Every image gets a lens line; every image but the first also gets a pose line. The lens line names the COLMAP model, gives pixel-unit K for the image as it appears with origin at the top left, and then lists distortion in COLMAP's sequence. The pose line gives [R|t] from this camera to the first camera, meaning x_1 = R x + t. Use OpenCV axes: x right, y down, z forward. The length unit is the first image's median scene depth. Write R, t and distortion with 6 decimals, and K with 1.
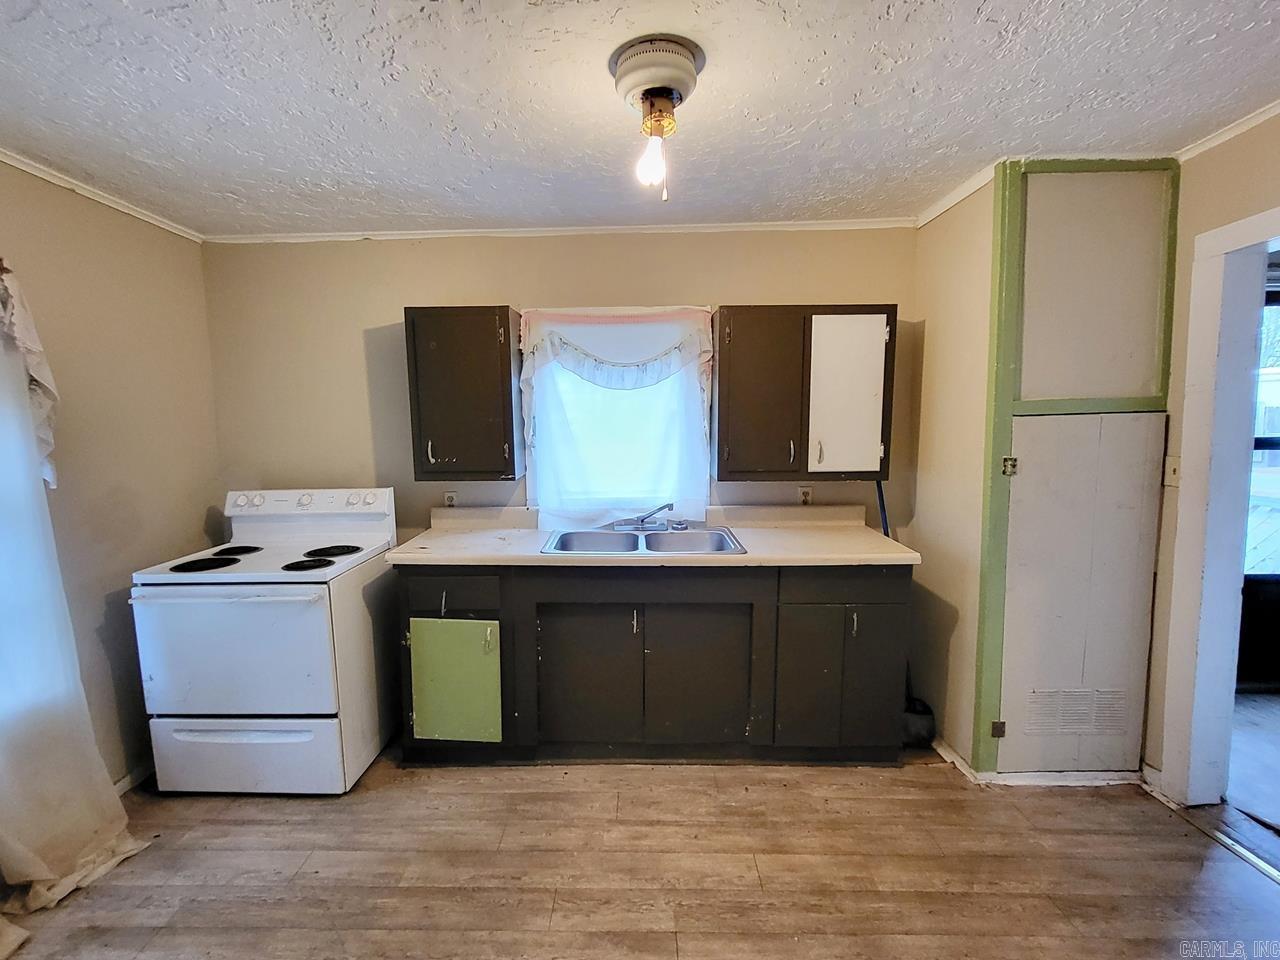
lens RADIAL K [[598.1, 0, 624.1], [0, 598.1, 485.6], [0, 0, 1]] dist [-0.000283, -0.000136]
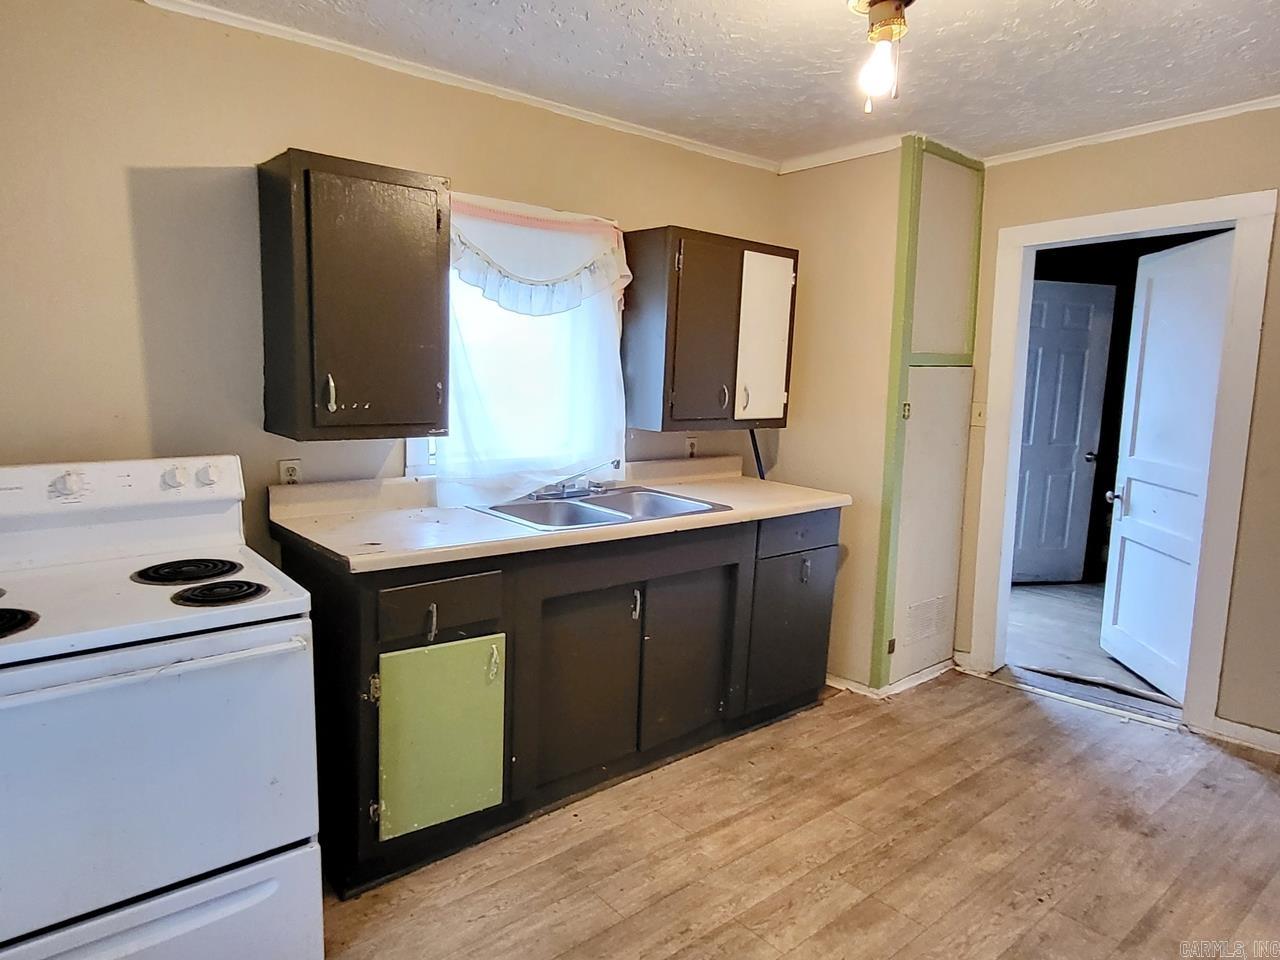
lens RADIAL K [[766.3, 0, 597.1], [0, 766.3, 479.1], [0, 0, 1]] dist [0.000075, 0.000274]
pose [[0.778114, -0.058098, 0.625430, -0.680527], [0.038693, 0.998256, 0.044593, 0.008933], [-0.626930, -0.010499, 0.779005, 0.228554]]
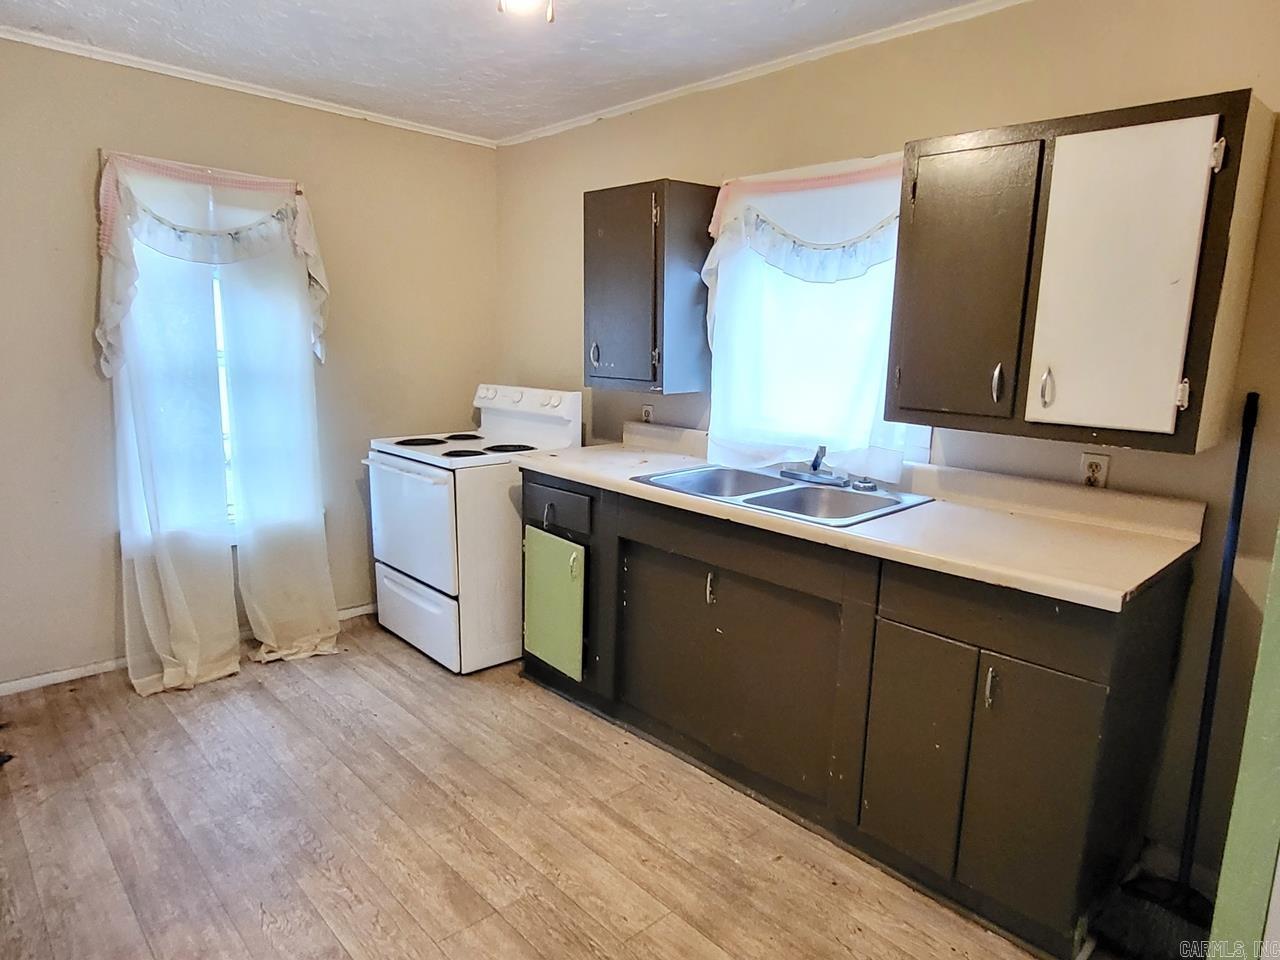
lens RADIAL K [[779.3, 0, 662.4], [0, 779.3, 478.0], [0, 0, 1]] dist [-0.002448, -0.000284]
pose [[0.716274, 0.154250, -0.680558, 0.642564], [-0.112726, 0.988031, 0.105298, -0.009076], [0.688654, 0.001295, 0.725089, 0.244972]]
